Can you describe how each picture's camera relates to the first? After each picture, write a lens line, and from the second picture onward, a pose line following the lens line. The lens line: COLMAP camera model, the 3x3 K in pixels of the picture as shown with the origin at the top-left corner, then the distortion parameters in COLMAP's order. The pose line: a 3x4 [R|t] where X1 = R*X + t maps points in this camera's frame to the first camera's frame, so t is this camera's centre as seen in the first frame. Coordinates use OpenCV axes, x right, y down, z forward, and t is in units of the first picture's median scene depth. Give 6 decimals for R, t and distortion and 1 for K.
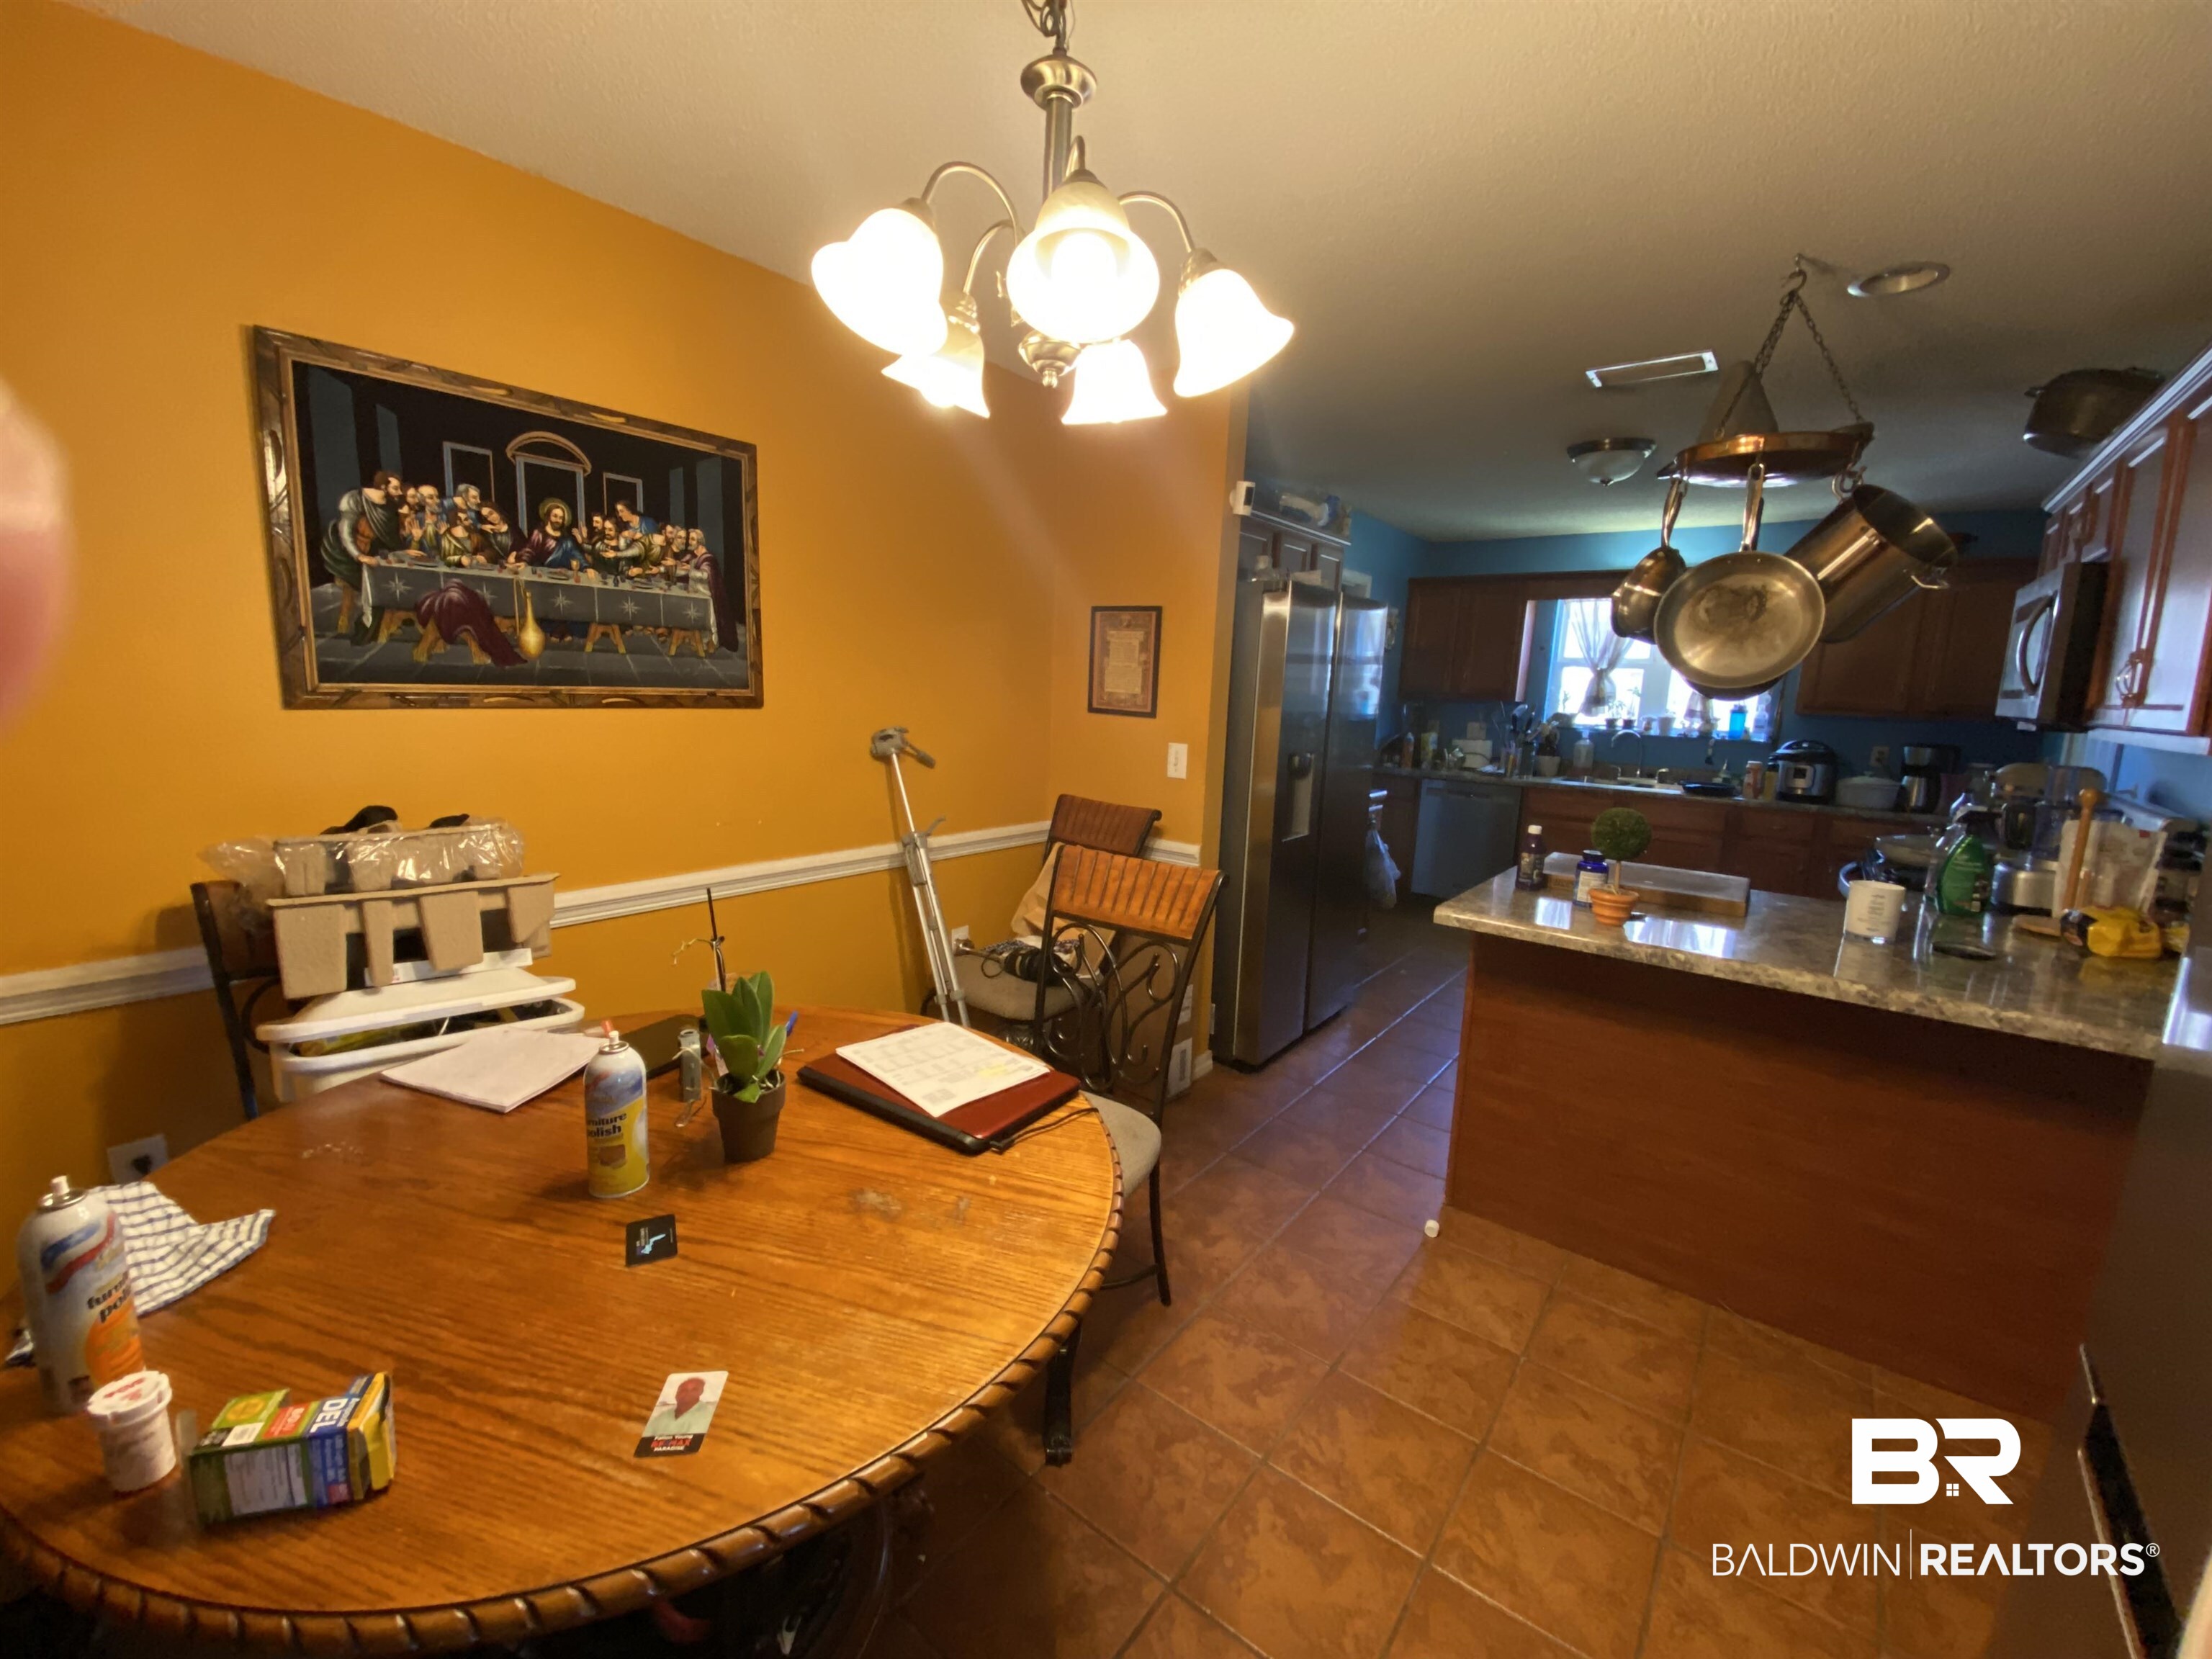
lens RADIAL K [[898.6, 0, 1102.8], [0, 898.6, 821.0], [0, 0, 1]] dist [-0.022693, -0.002615]
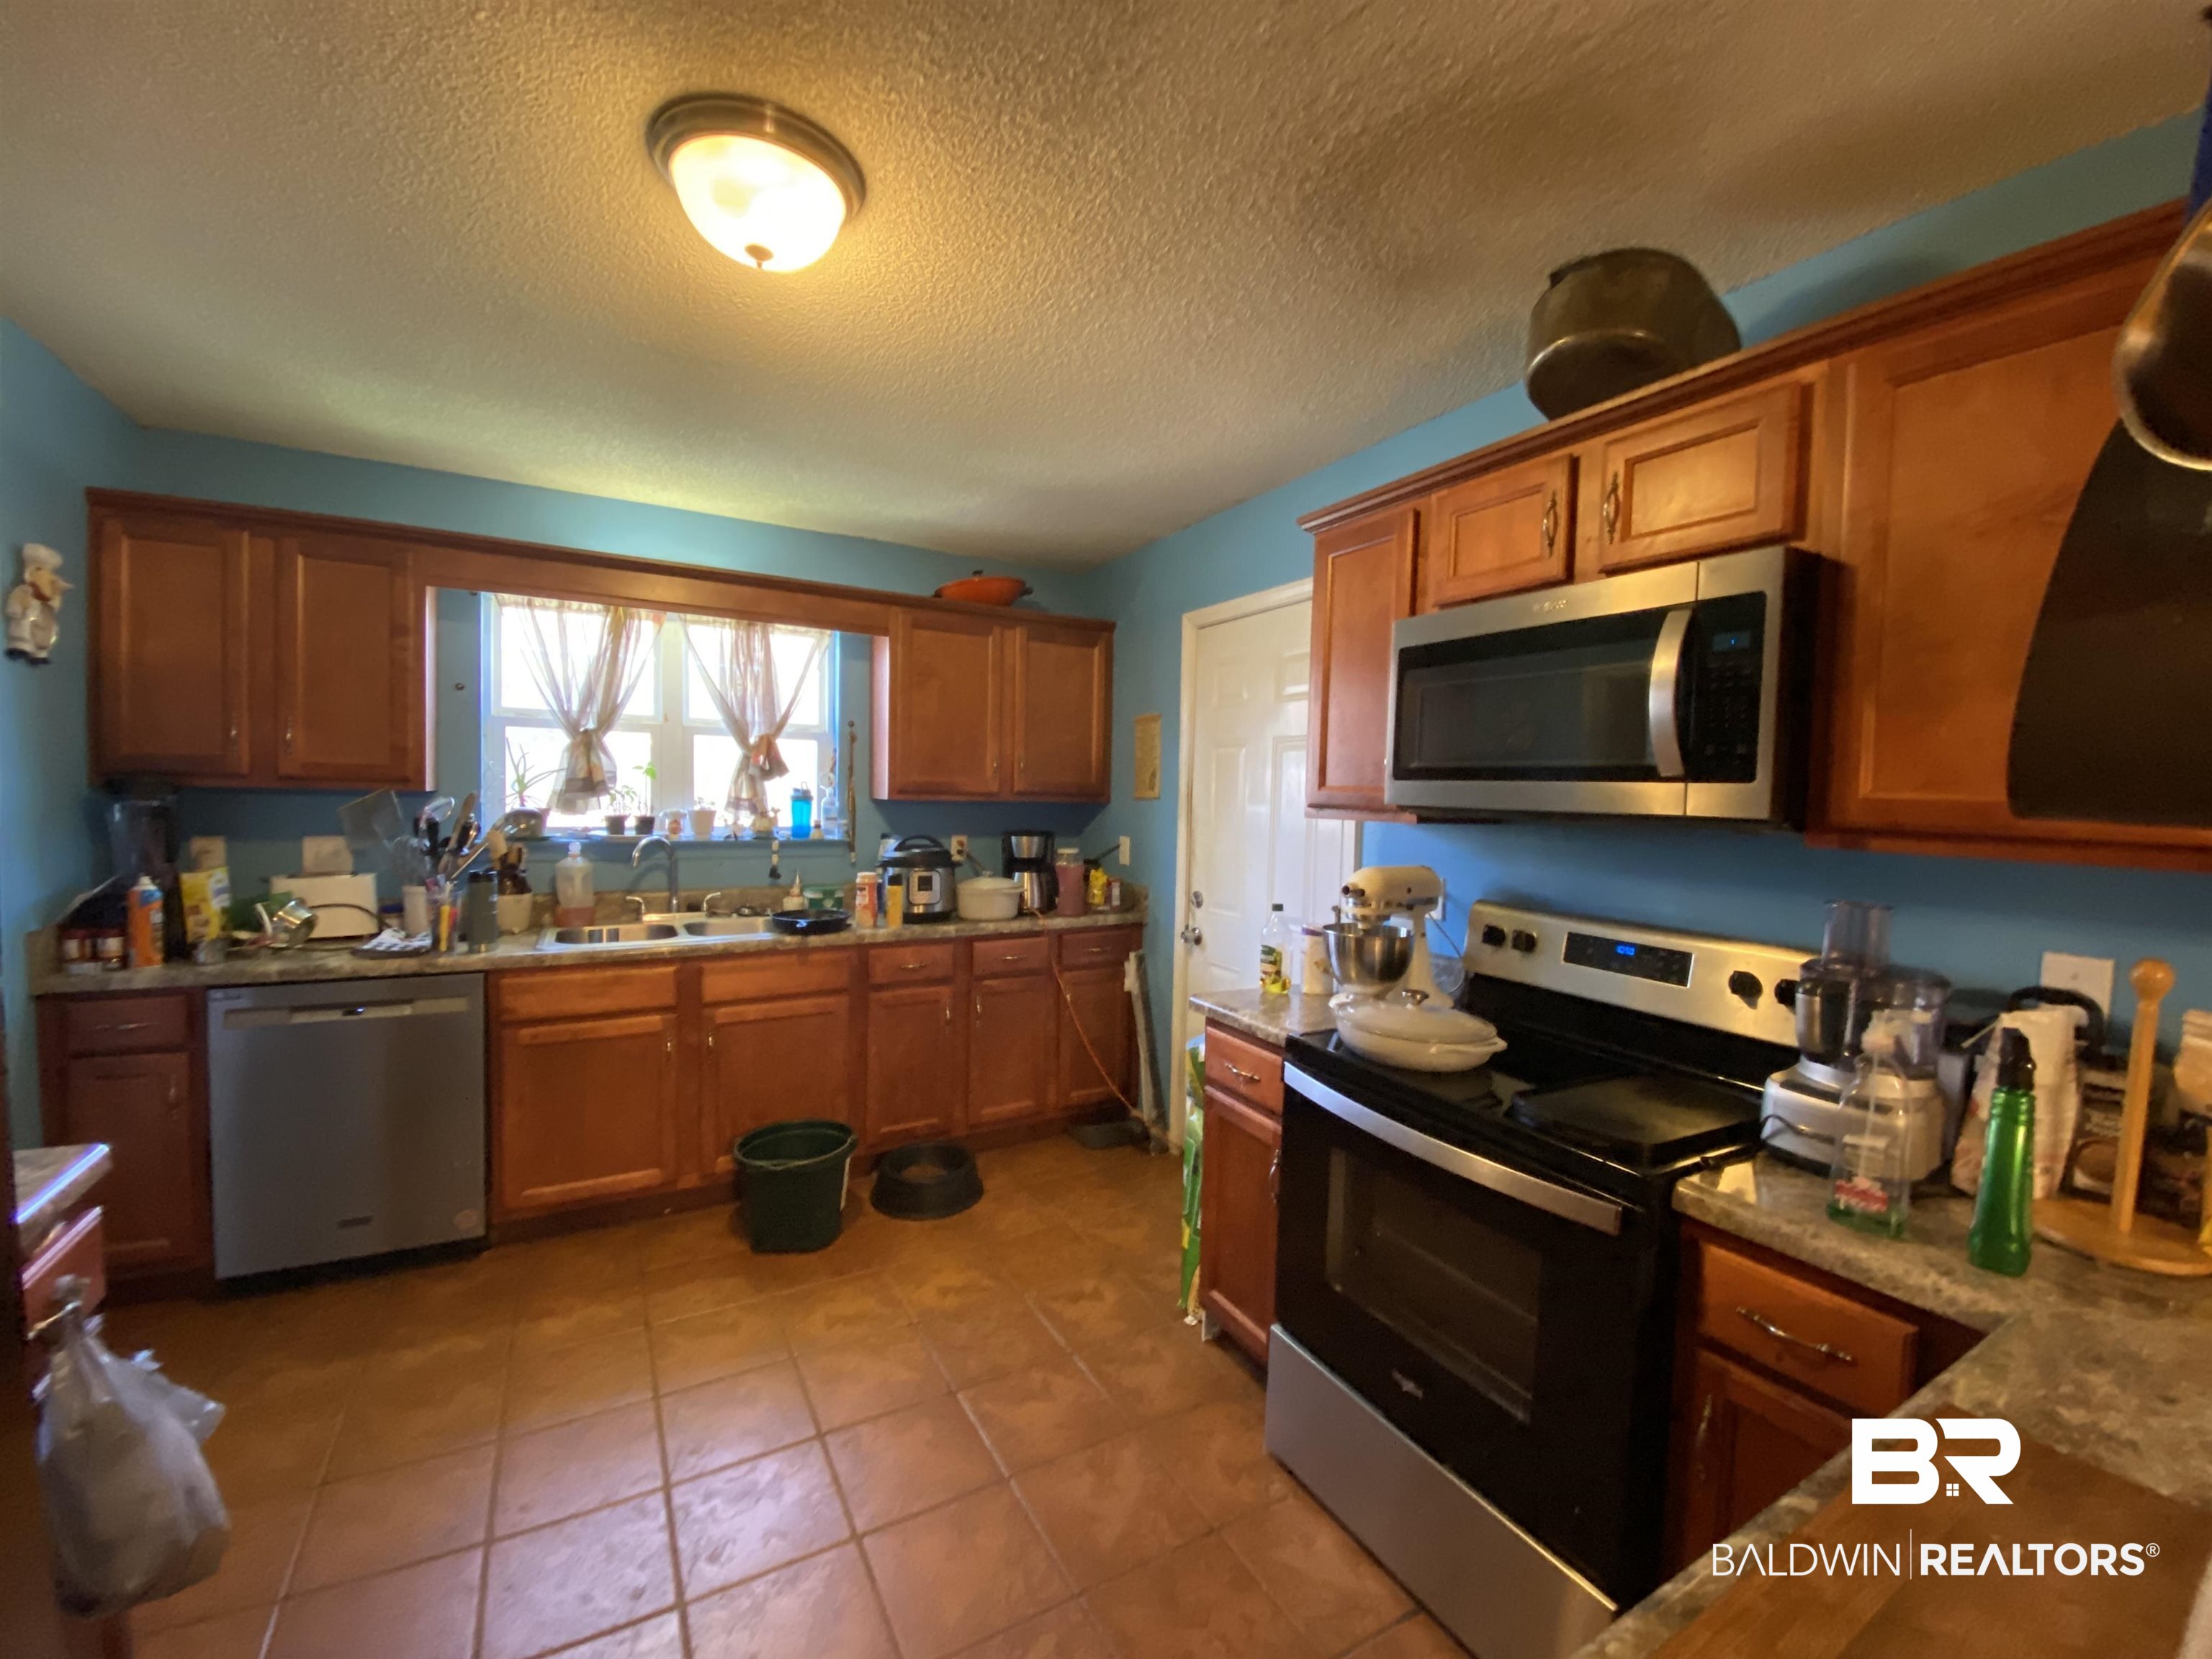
lens RADIAL K [[898.6, 0, 1108.0], [0, 898.6, 843.6], [0, 0, 1]] dist [-0.022693, -0.002615]
pose [[0.350231, -0.082774, 0.932999, 0.144320], [0.129661, 0.990782, 0.039228, -0.078301], [-0.927645, 0.107235, 0.357735, 0.499178]]
